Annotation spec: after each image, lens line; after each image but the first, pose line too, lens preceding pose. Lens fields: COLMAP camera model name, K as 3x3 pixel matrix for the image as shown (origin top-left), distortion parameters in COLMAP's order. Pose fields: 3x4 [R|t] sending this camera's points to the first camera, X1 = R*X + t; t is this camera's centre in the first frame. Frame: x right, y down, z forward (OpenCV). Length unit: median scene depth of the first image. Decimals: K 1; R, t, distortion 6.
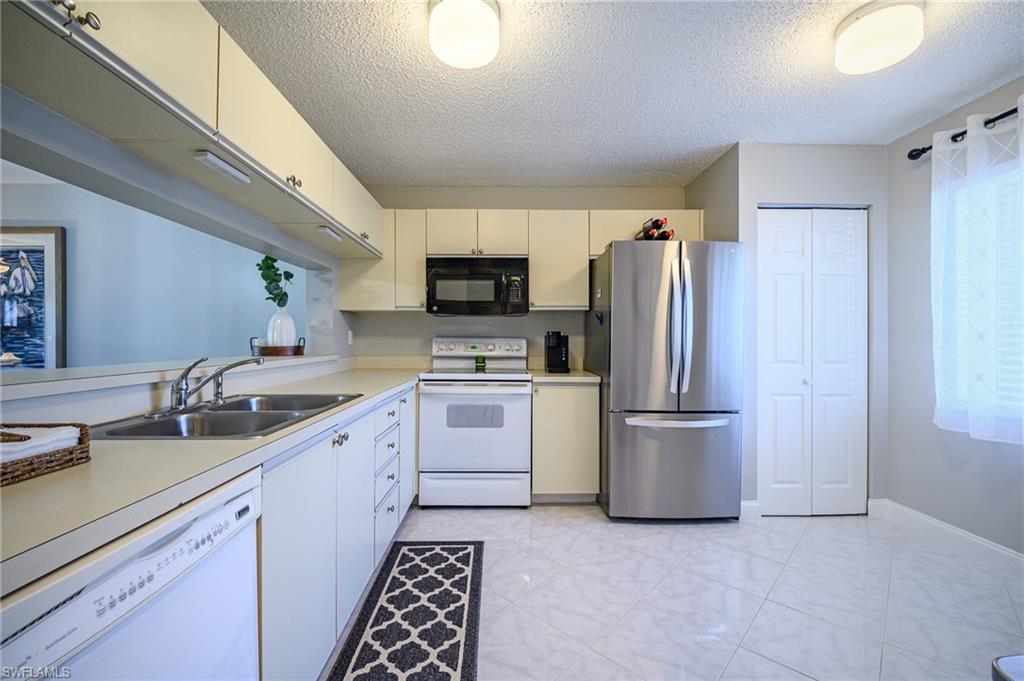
lens RADIAL K [[420.7, 0, 512.7], [0, 420.7, 337.1], [0, 0, 1]] dist [0.000463, -0.001721]
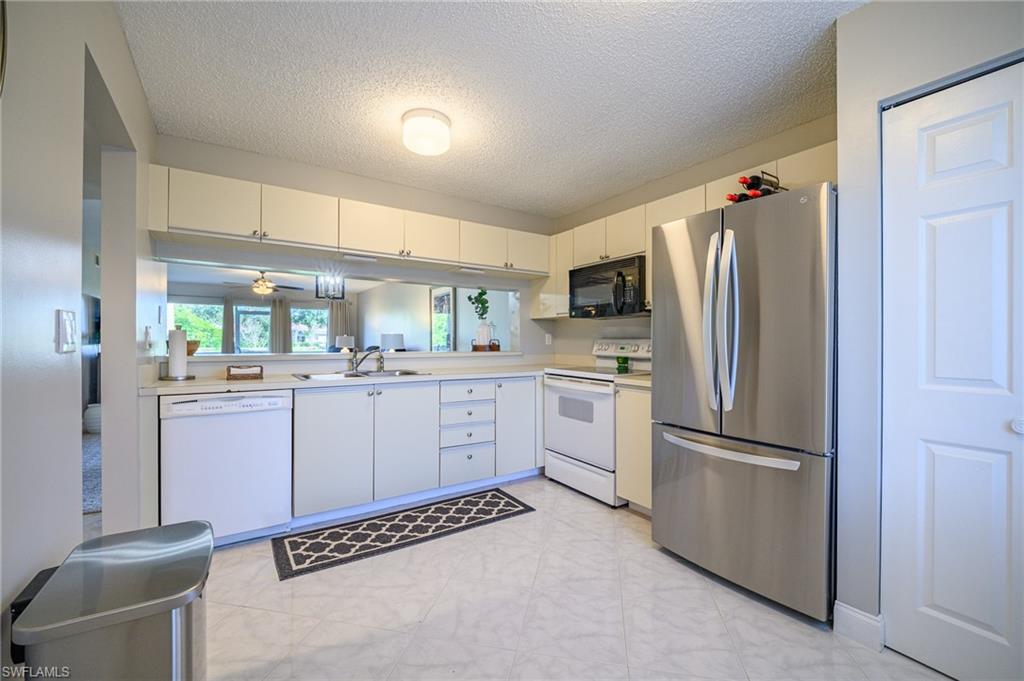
lens RADIAL K [[420.7, 0, 516.1], [0, 420.7, 342.4], [0, 0, 1]] dist [0.000463, -0.001721]
pose [[0.540934, 0.000922, -0.841065, 0.763924], [0.002375, 0.999994, 0.002624, 0.007831], [0.841062, -0.003416, 0.540928, 0.264873]]
